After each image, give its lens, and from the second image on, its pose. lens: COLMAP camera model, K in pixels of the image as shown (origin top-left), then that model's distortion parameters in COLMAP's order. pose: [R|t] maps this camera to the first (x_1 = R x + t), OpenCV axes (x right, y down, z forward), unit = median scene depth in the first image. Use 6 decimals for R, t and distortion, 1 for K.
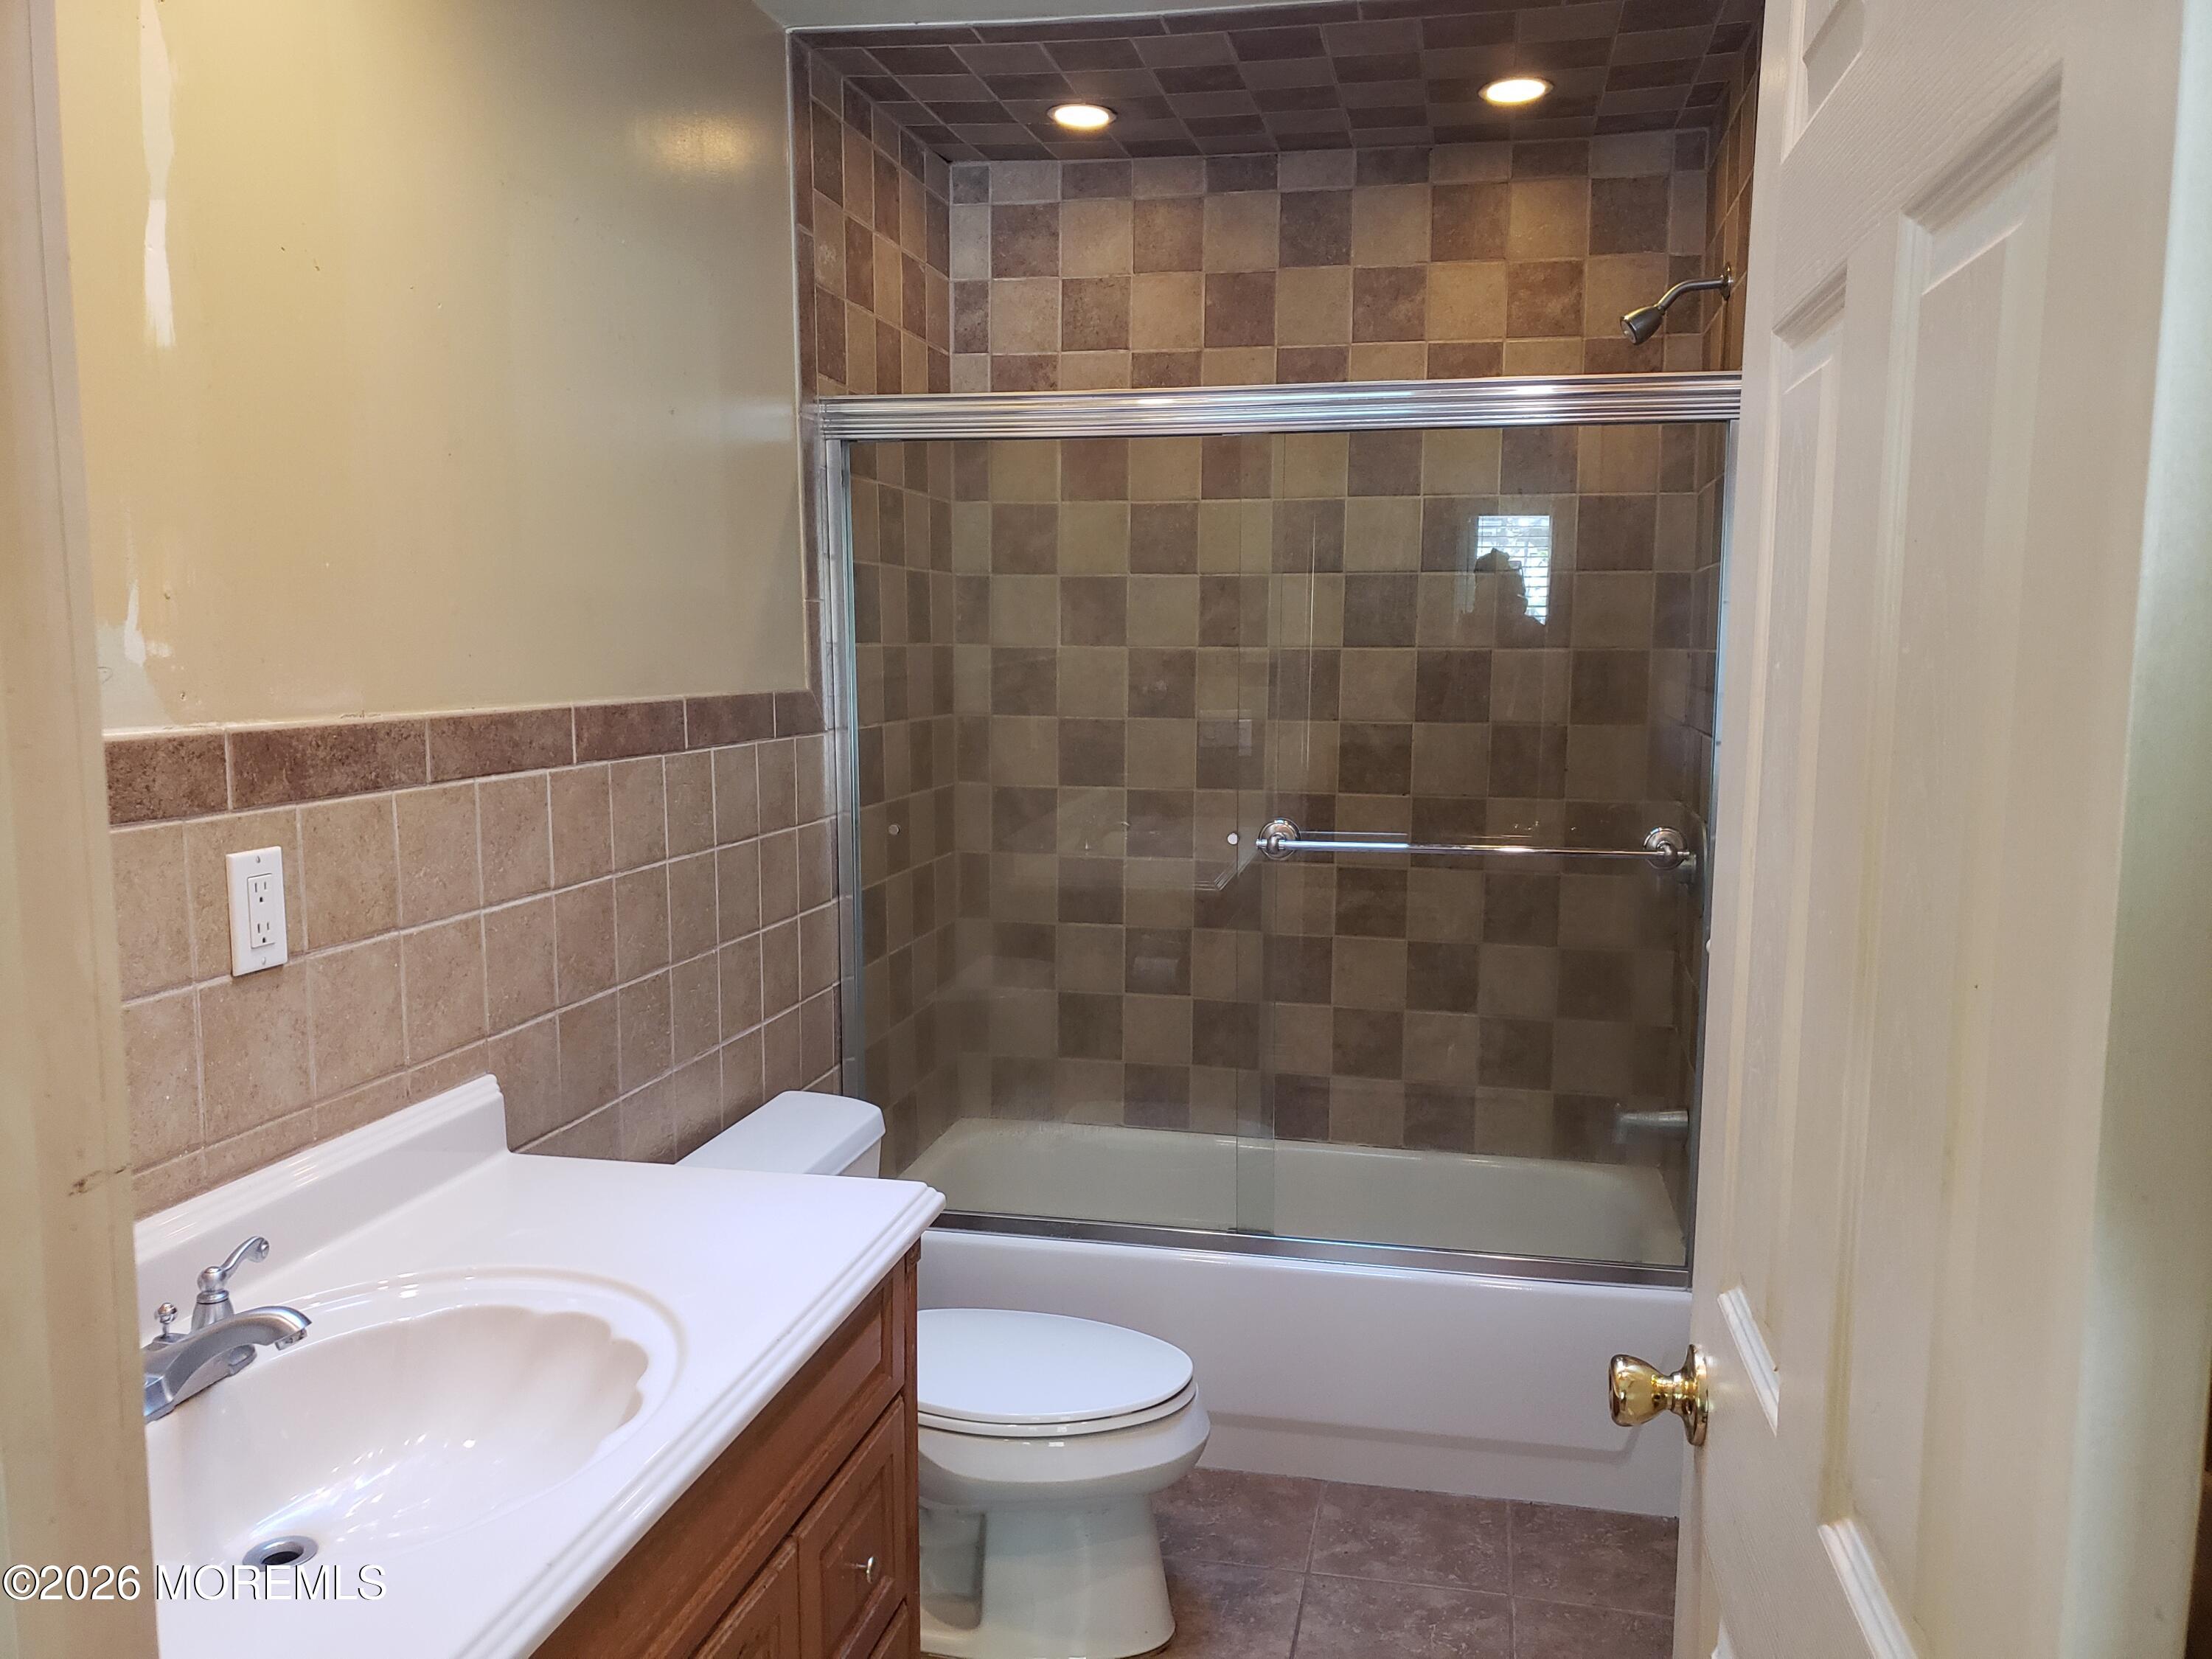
lens RADIAL K [[1727.7, 0, 1095.4], [0, 1727.7, 836.8], [0, 0, 1]] dist [0.041097, -0.024152]
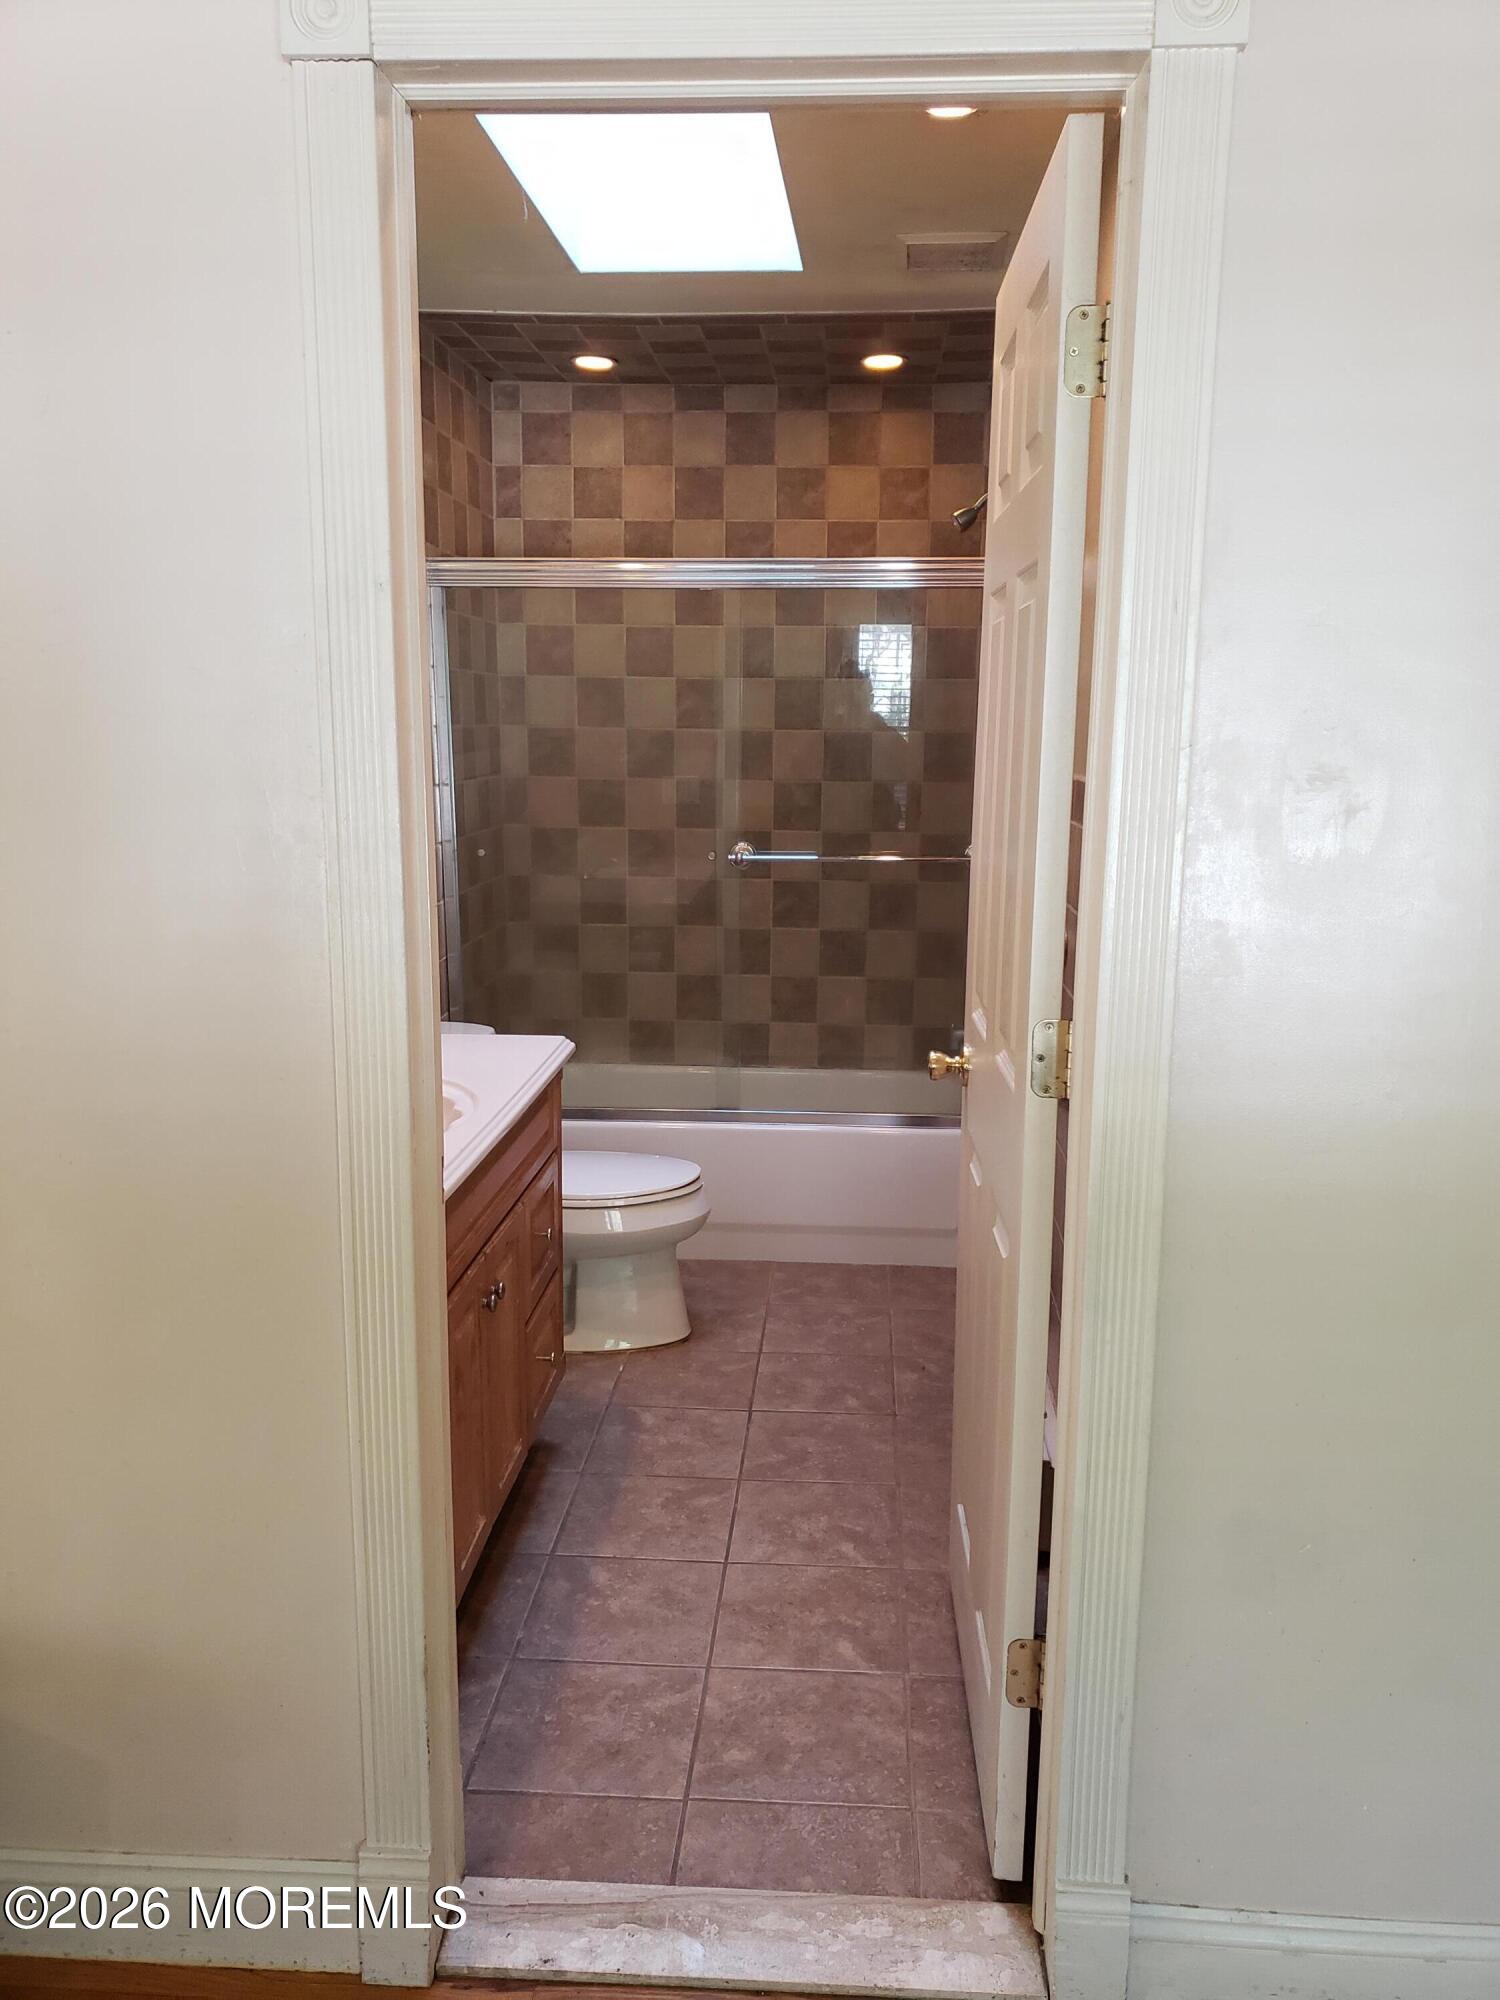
lens RADIAL K [[1562.1, 0, 757.6], [0, 1562.1, 1002.5], [0, 0, 1]] dist [0.041097, -0.024152]
pose [[0.988462, -0.025988, 0.149220, -0.076448], [0.016122, 0.997626, 0.066951, 0.033242], [-0.150605, -0.063773, 0.986535, -0.330063]]
